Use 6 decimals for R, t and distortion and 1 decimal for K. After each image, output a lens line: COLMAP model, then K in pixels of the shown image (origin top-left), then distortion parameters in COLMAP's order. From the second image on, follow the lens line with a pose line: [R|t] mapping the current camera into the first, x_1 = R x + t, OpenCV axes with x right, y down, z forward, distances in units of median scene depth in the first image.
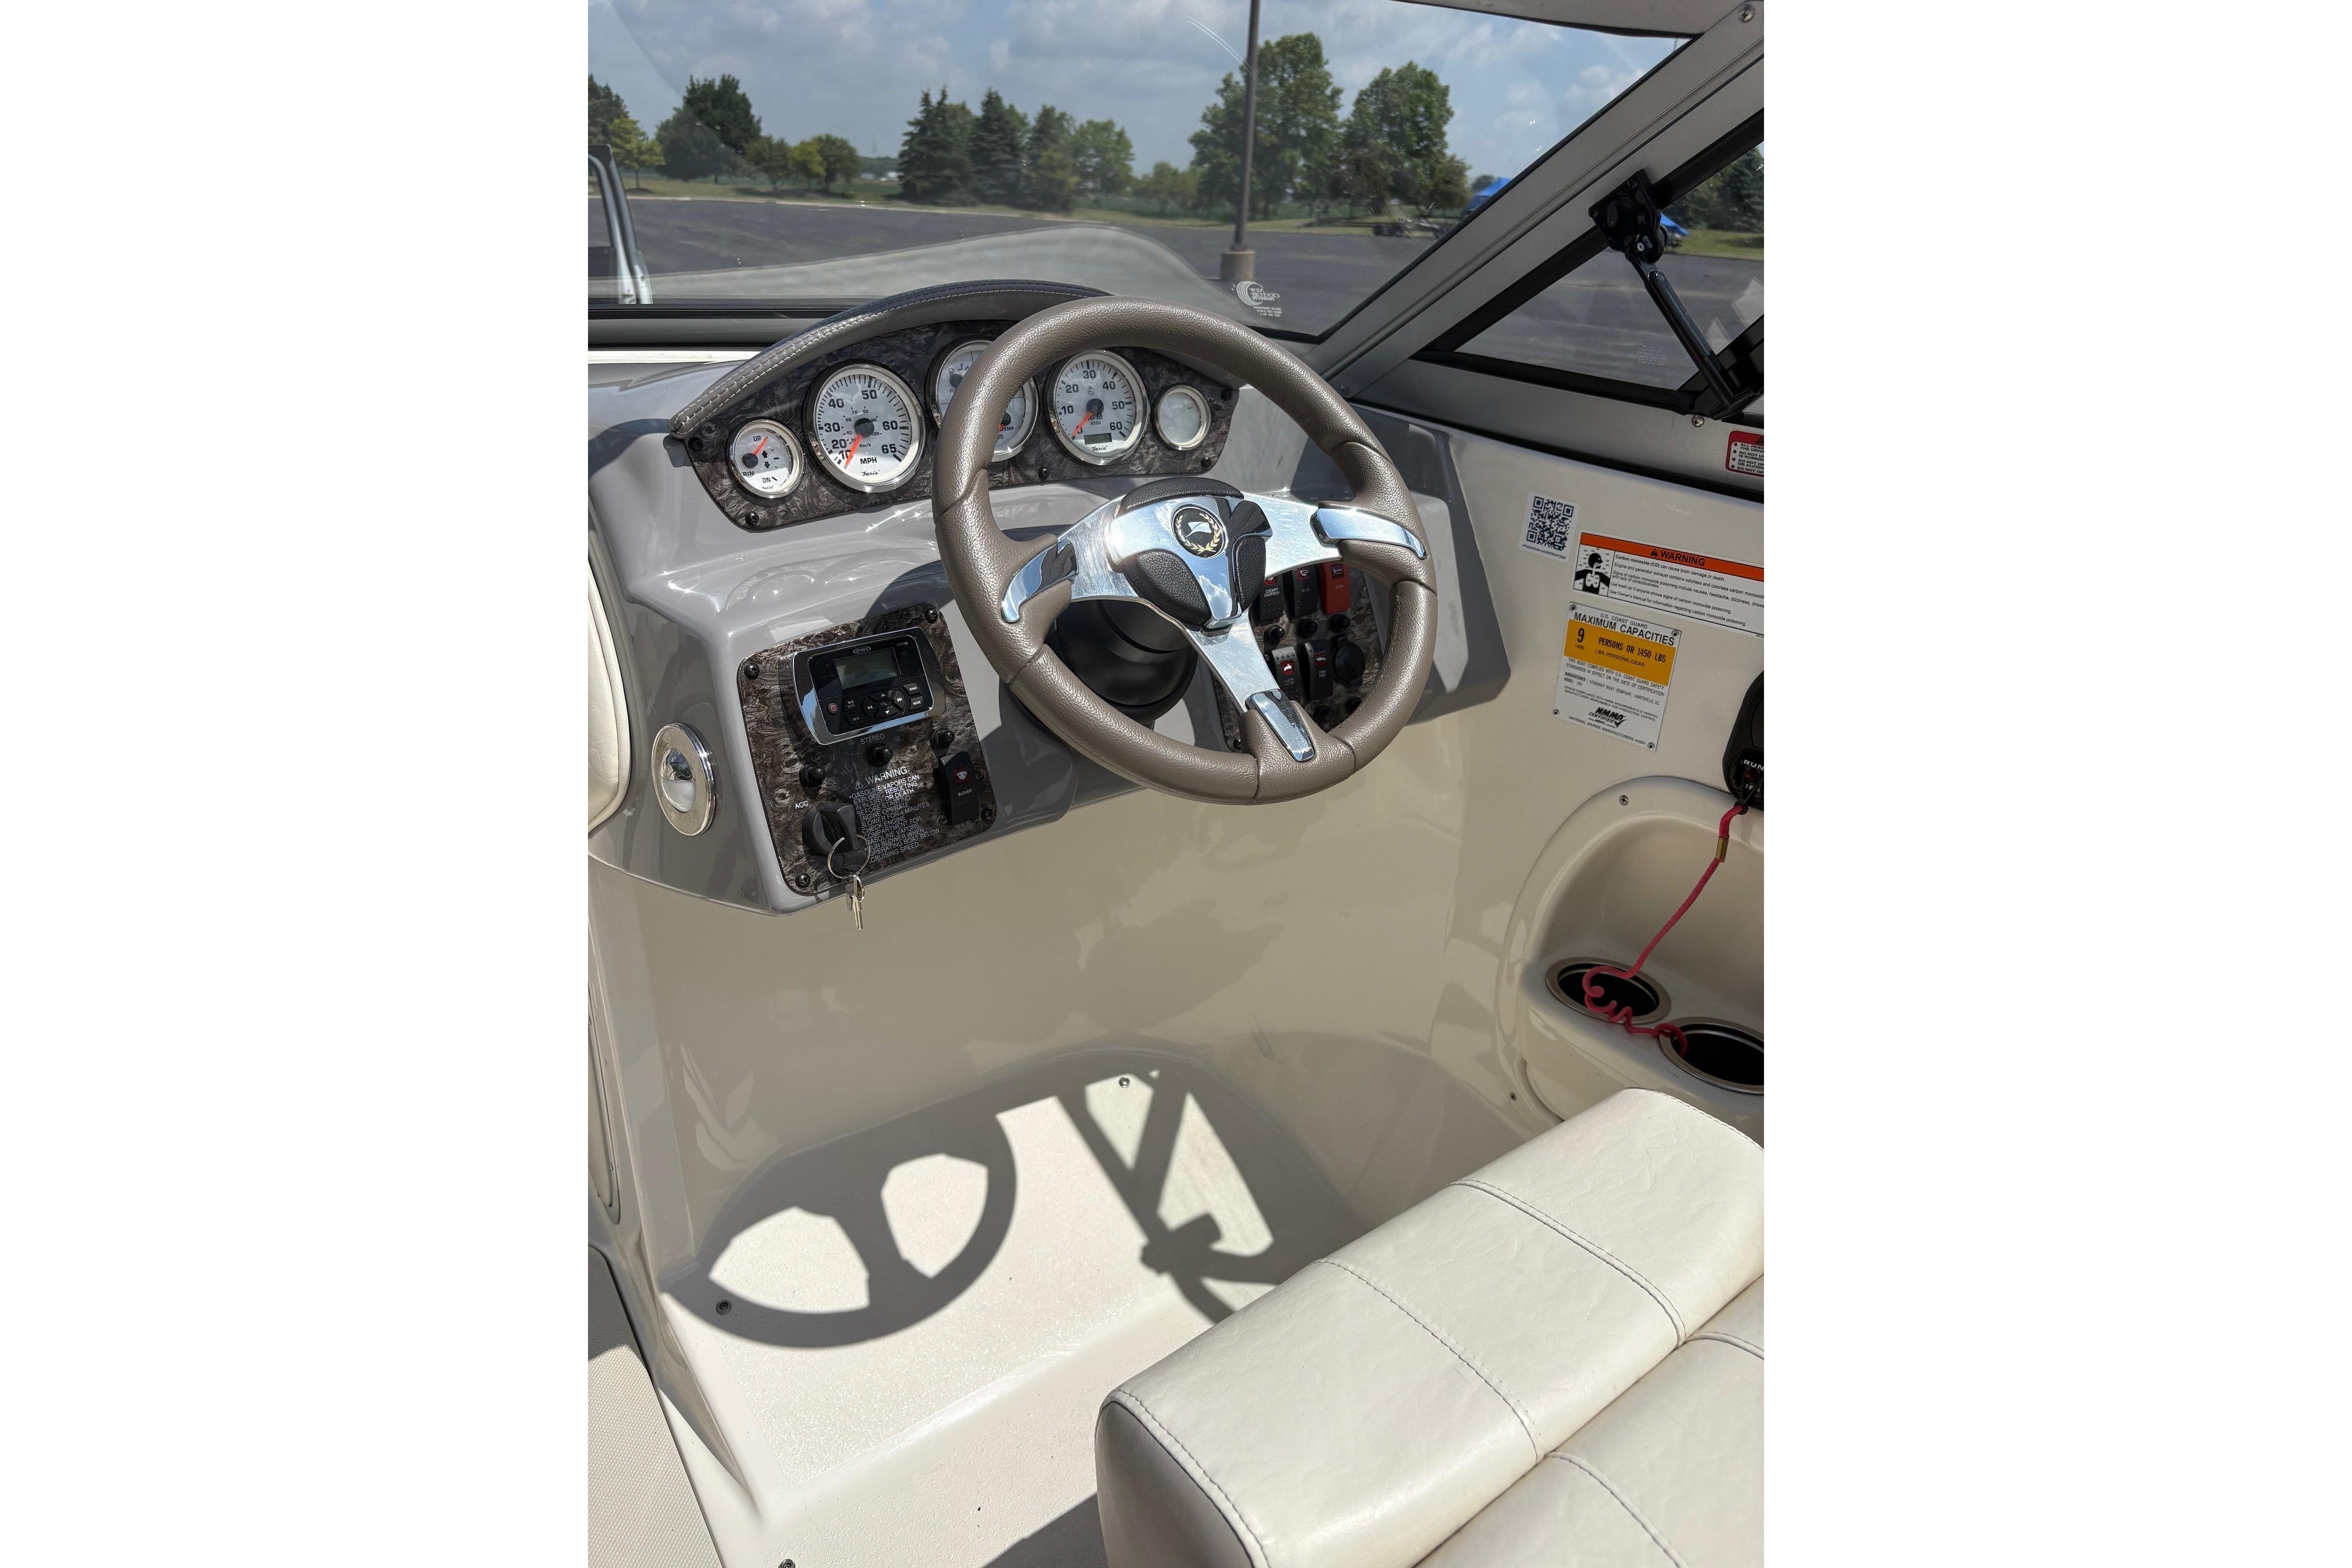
lens RADIAL K [[1429.4, 0, 1177.0], [0, 1429.4, 753.9], [0, 0, 1]] dist [0.002025, -0.002383]
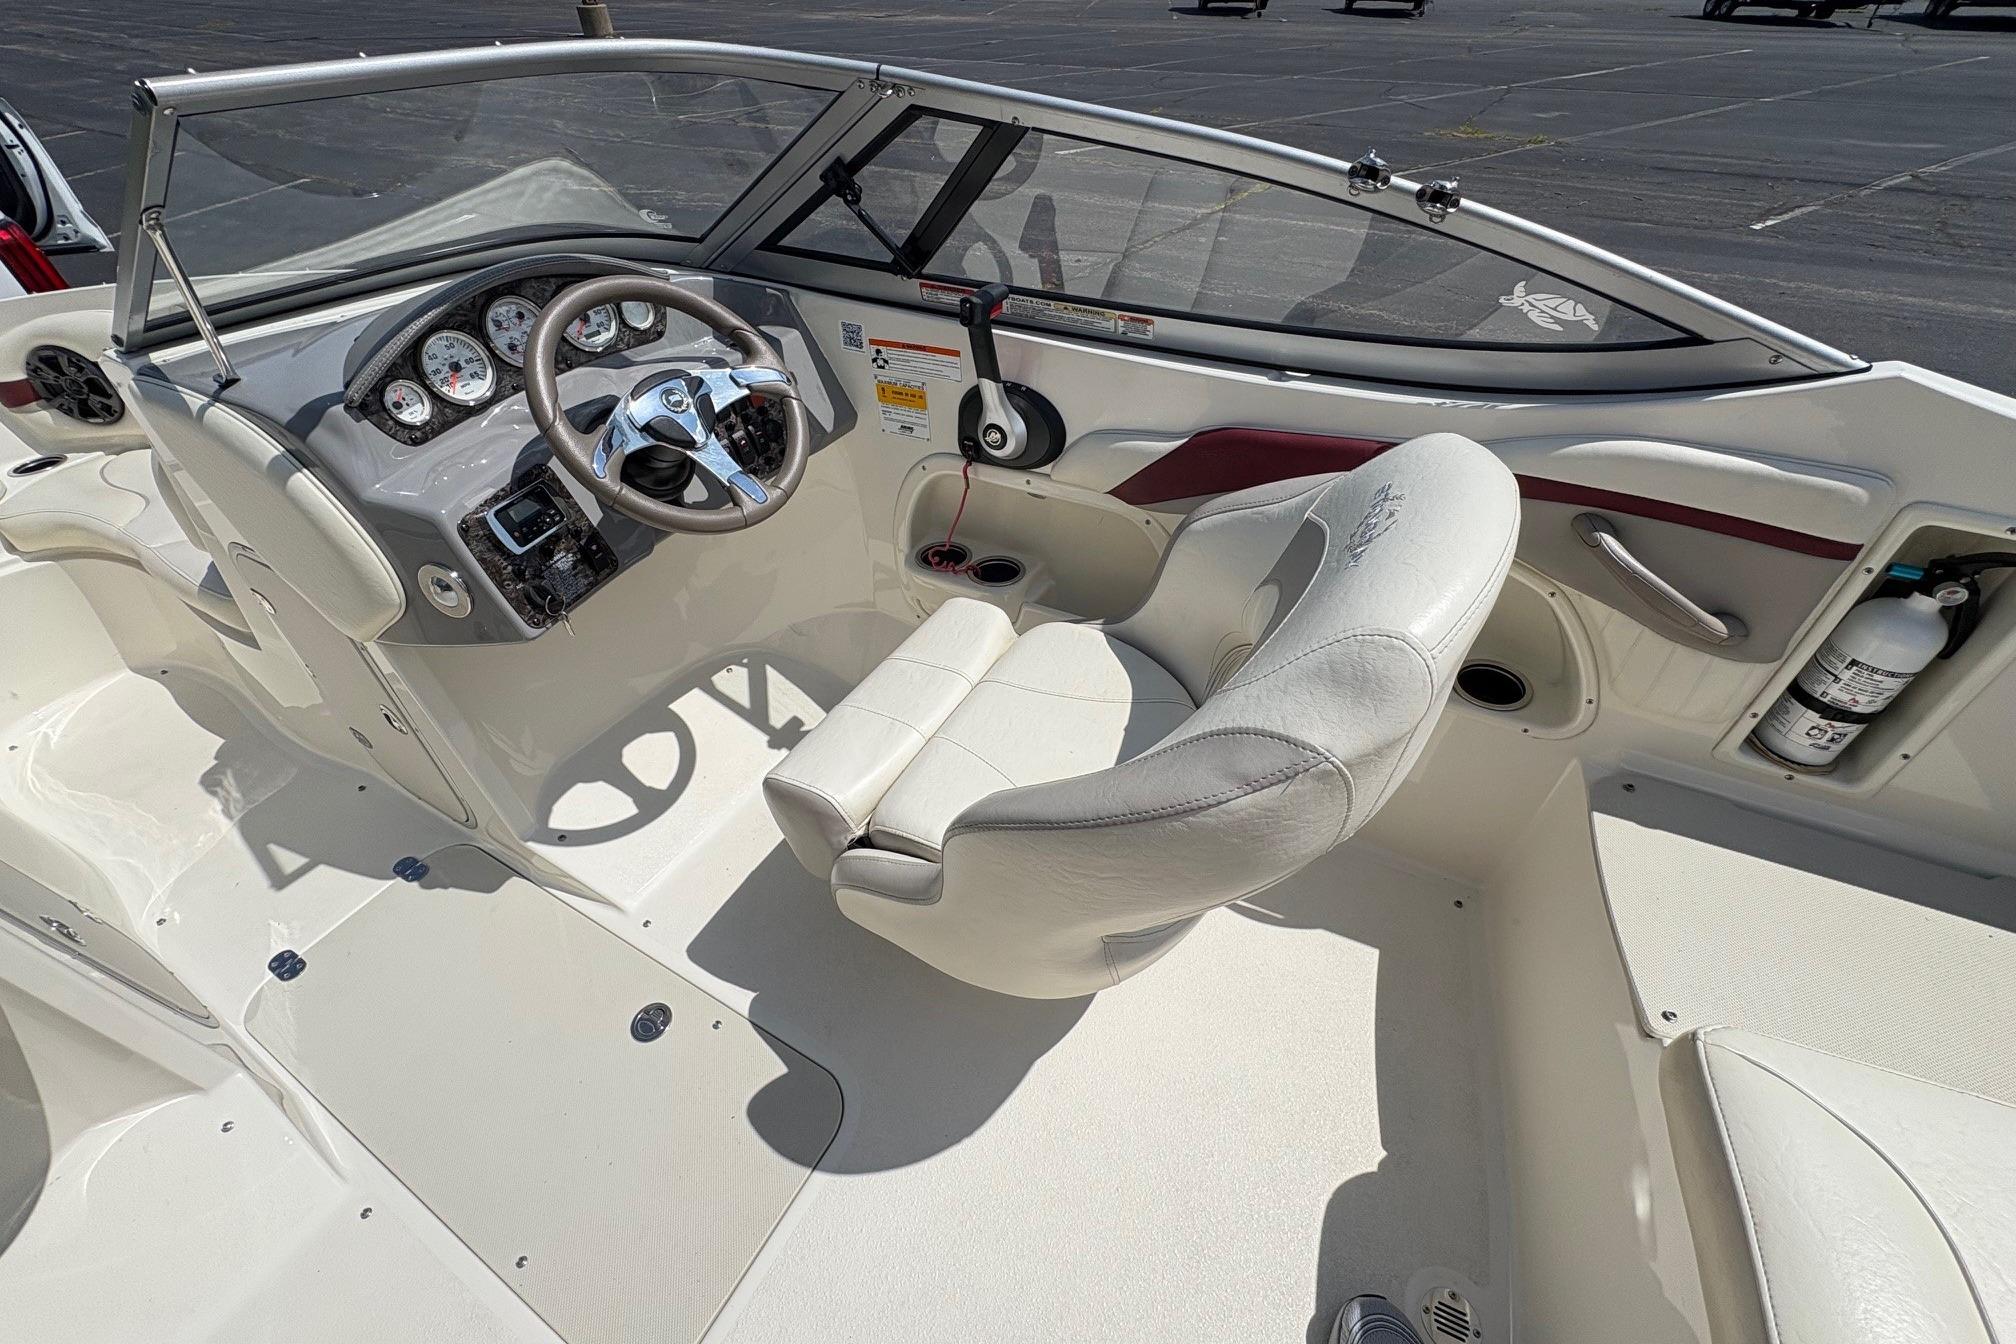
lens RADIAL K [[791.9, 0, 1008.0], [0, 791.9, 672.0], [0, 0, 1]] dist [0.000078, -0.000166]
pose [[0.906488, -0.316621, 0.279341, 0.005885], [0.224953, 0.922021, 0.315078, -0.039503], [-0.357319, -0.222776, 0.907025, -0.216139]]
